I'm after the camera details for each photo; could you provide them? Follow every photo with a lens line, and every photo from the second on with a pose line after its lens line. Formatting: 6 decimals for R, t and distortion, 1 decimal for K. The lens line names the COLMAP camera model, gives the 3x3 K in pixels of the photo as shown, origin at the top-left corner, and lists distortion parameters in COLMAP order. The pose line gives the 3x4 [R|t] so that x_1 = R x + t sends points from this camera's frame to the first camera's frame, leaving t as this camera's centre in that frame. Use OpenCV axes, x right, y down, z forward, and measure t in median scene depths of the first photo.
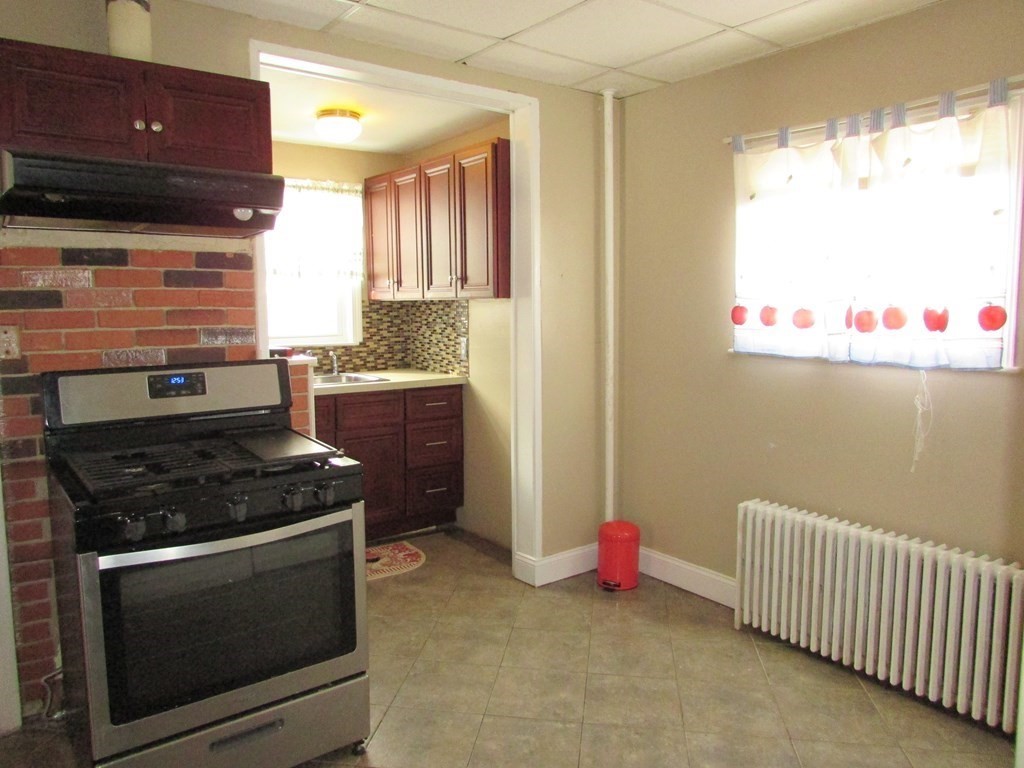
lens RADIAL K [[744.9, 0, 511.1], [0, 744.9, 378.2], [0, 0, 1]] dist [-0.008550, -0.005557]
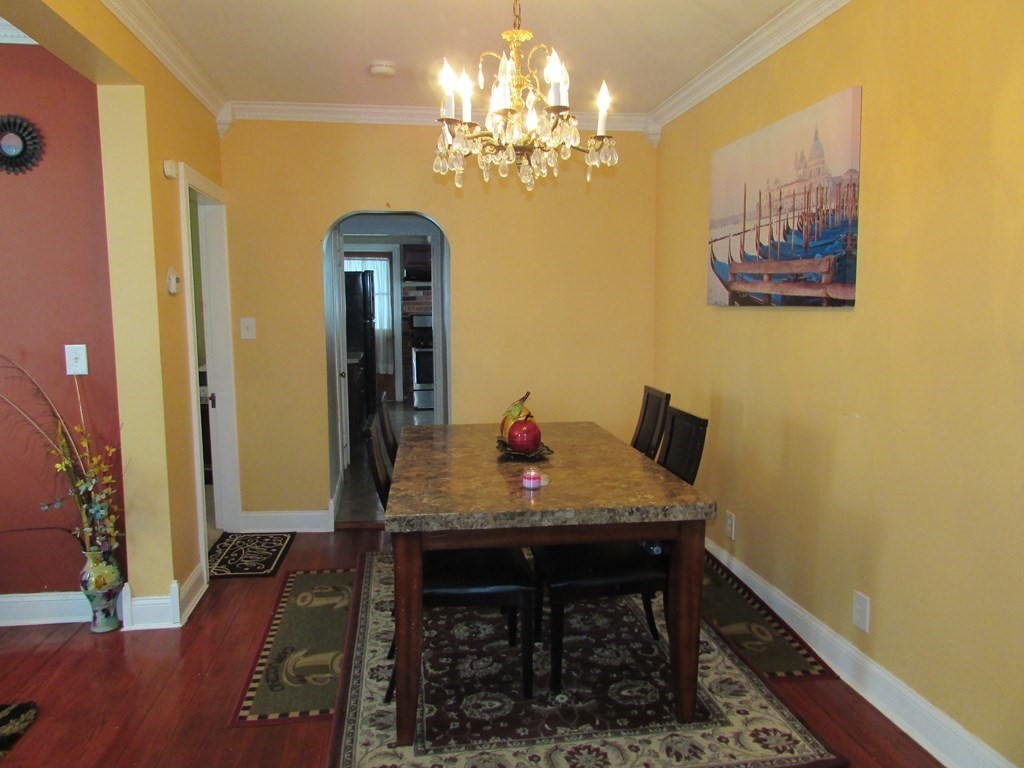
lens RADIAL K [[744.9, 0, 511.1], [0, 744.9, 378.2], [0, 0, 1]] dist [-0.008550, -0.005557]
pose [[0.875383, 0.057965, -0.479943, 1.721948], [-0.052322, 0.998314, 0.025140, 0.188061], [0.480591, 0.003104, 0.876940, -2.189568]]
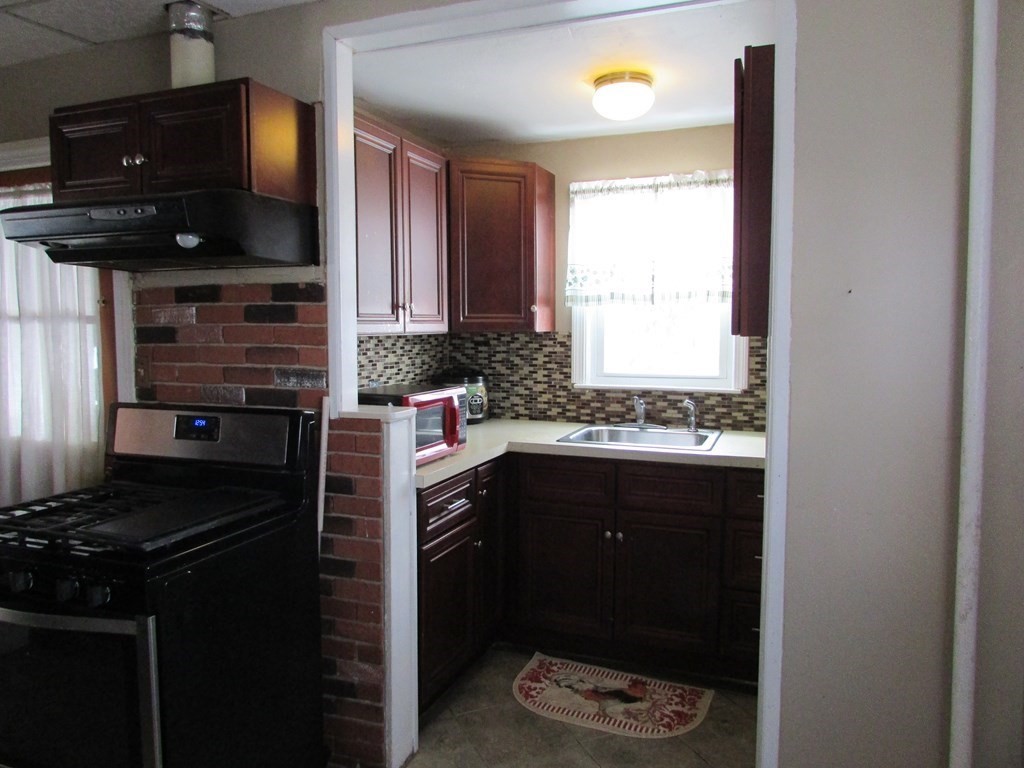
lens RADIAL K [[744.9, 0, 511.1], [0, 744.9, 378.2], [0, 0, 1]] dist [-0.008550, -0.005557]
pose [[0.522126, 0.067750, -0.850173, 0.504979], [-0.087320, 0.995848, 0.025732, -0.102562], [0.848386, 0.060802, 0.525874, 0.764540]]
